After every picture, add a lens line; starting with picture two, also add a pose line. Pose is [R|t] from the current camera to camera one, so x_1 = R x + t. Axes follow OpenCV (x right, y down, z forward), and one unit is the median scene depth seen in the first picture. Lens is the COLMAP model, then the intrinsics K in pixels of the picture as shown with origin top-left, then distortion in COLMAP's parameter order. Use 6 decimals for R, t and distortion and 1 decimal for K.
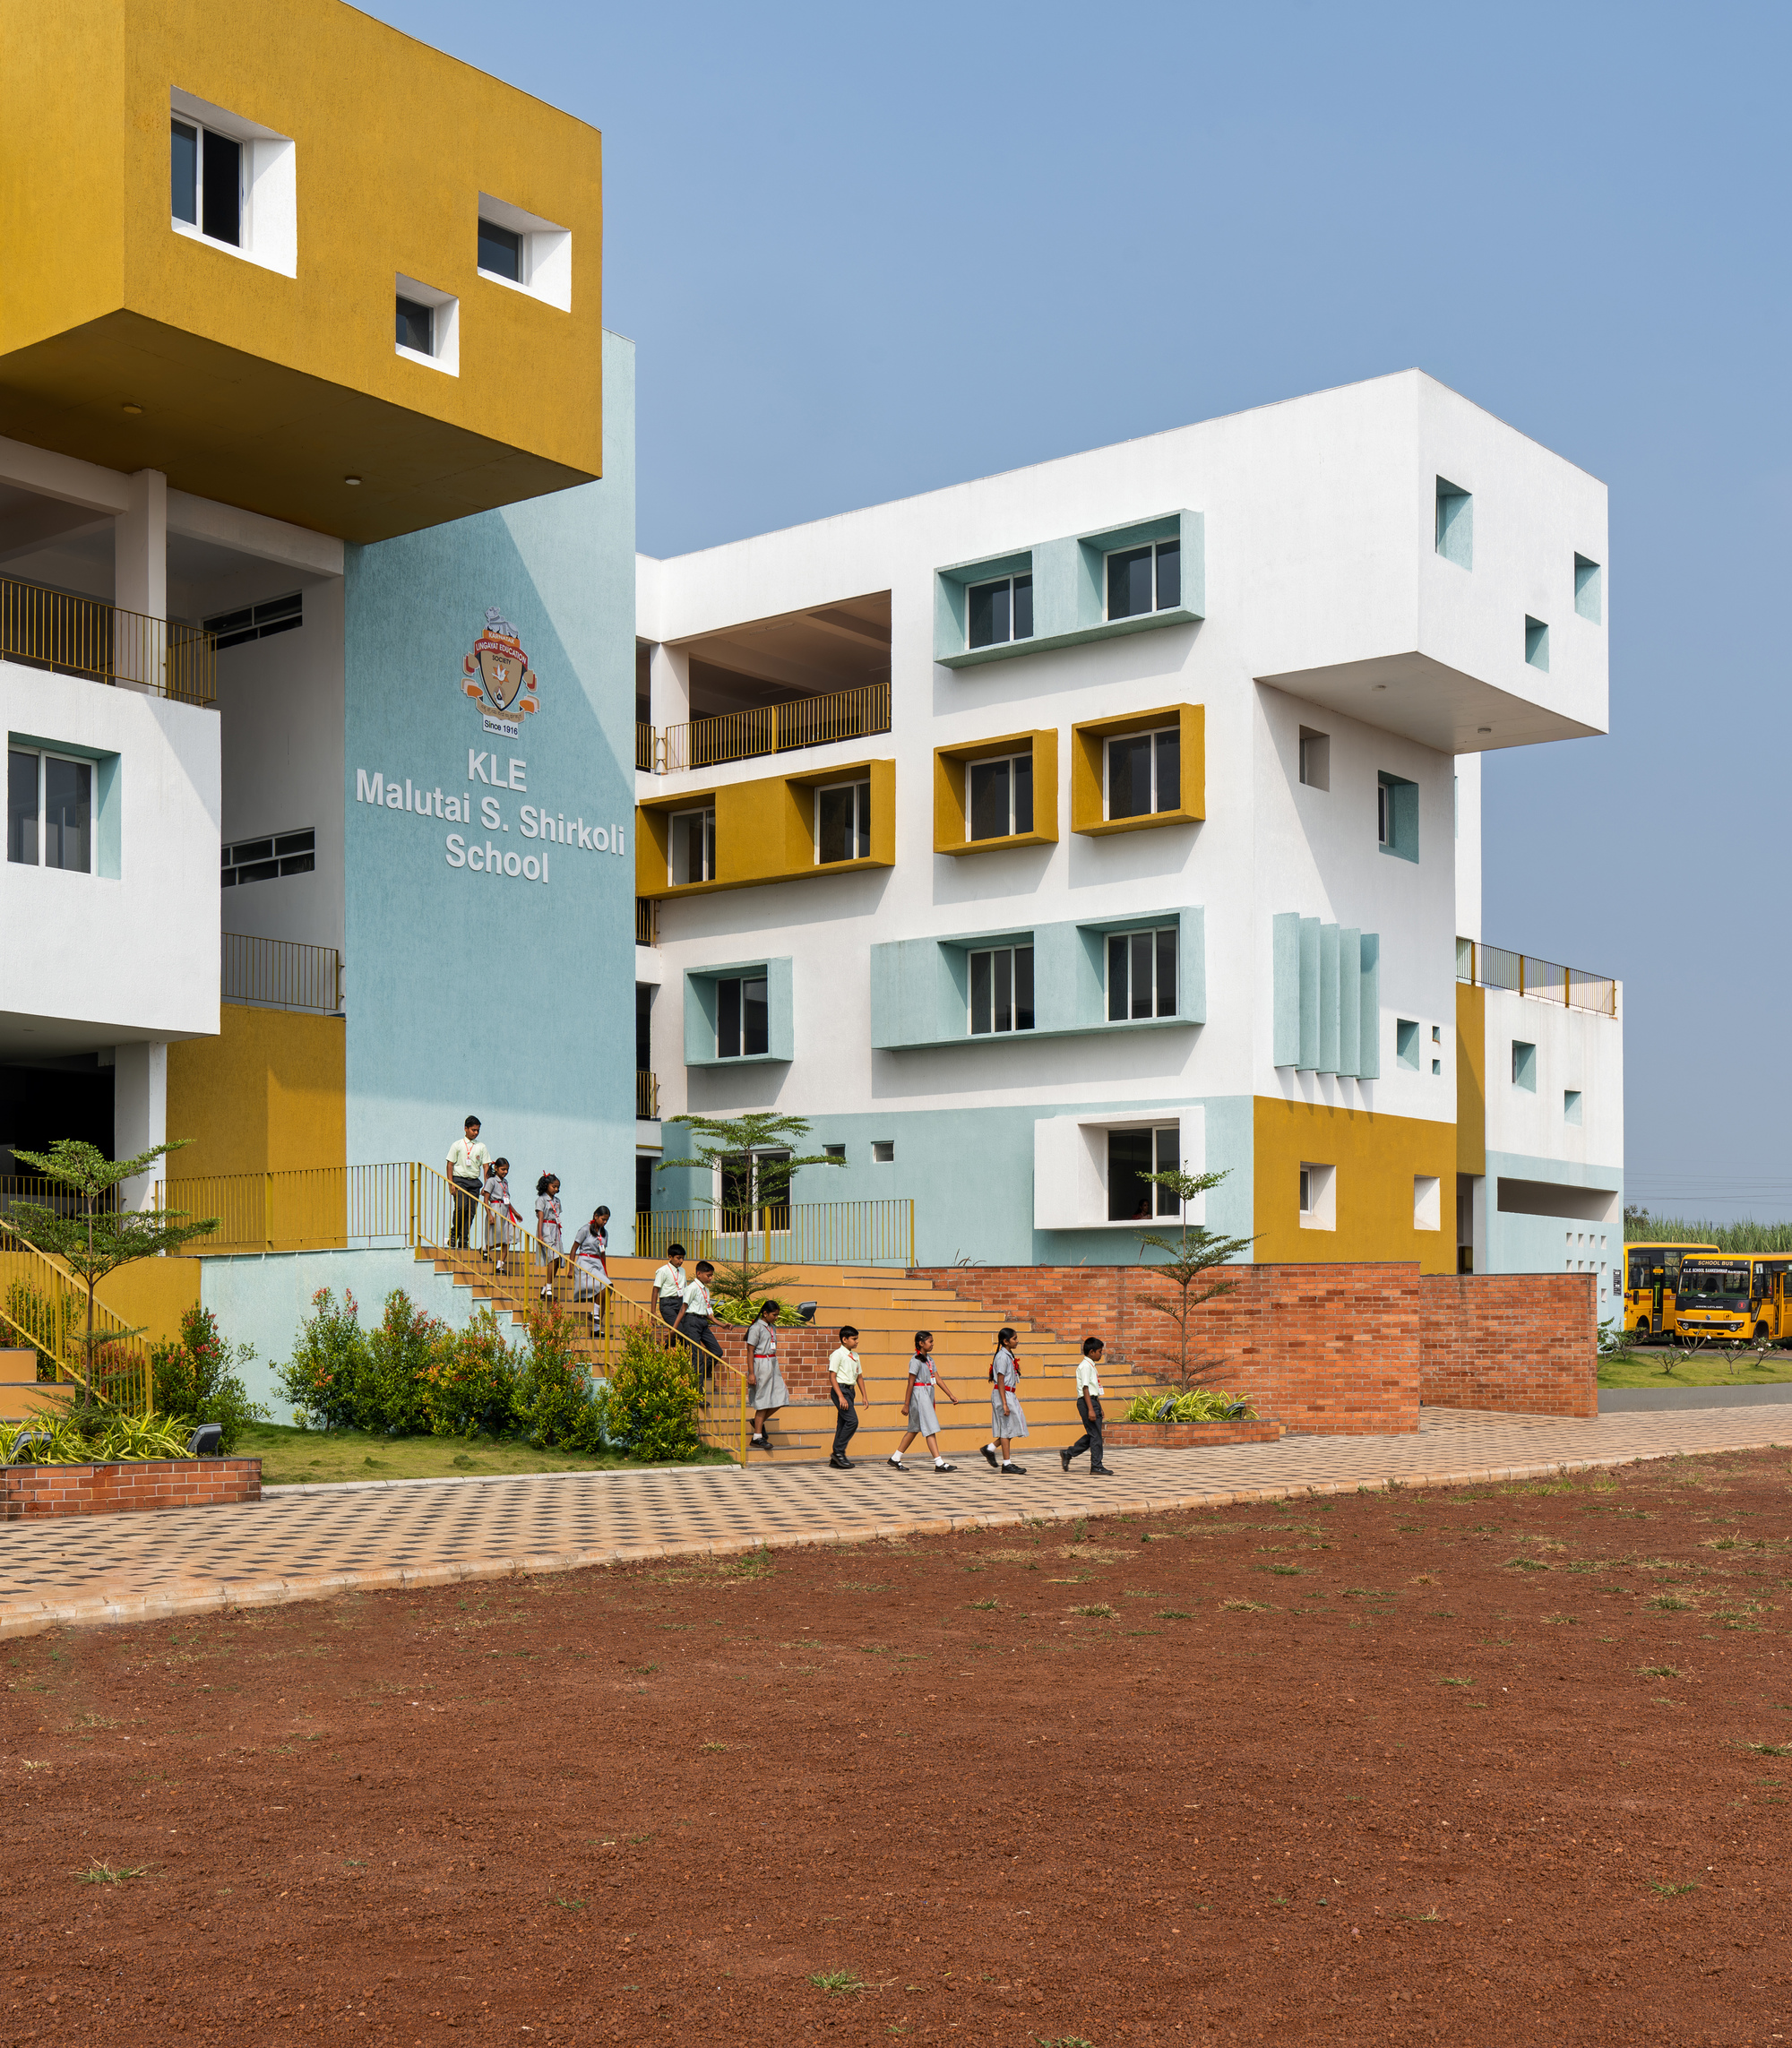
lens RADIAL K [[2601.7, 0, 900.0], [0, 2601.7, 1200.1], [0, 0, 1]] dist [-0.033268, 0.000000]
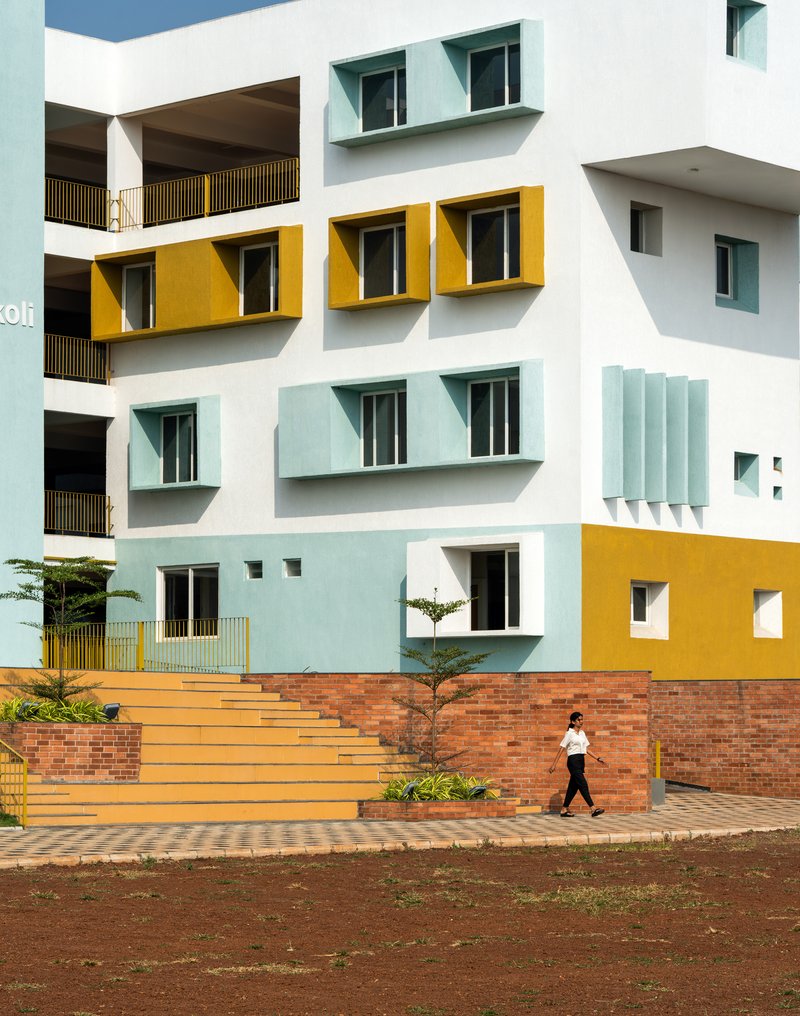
lens RADIAL K [[2865.1, 0, 400.7], [0, 2865.1, 511.3], [0, 0, 1]] dist [0.004628, 0.000000]
pose [[0.997286, -0.001213, -0.073618, 0.148270], [-0.000503, 0.999729, -0.023281, -0.015815], [0.073627, 0.023255, 0.997015, -0.278178]]
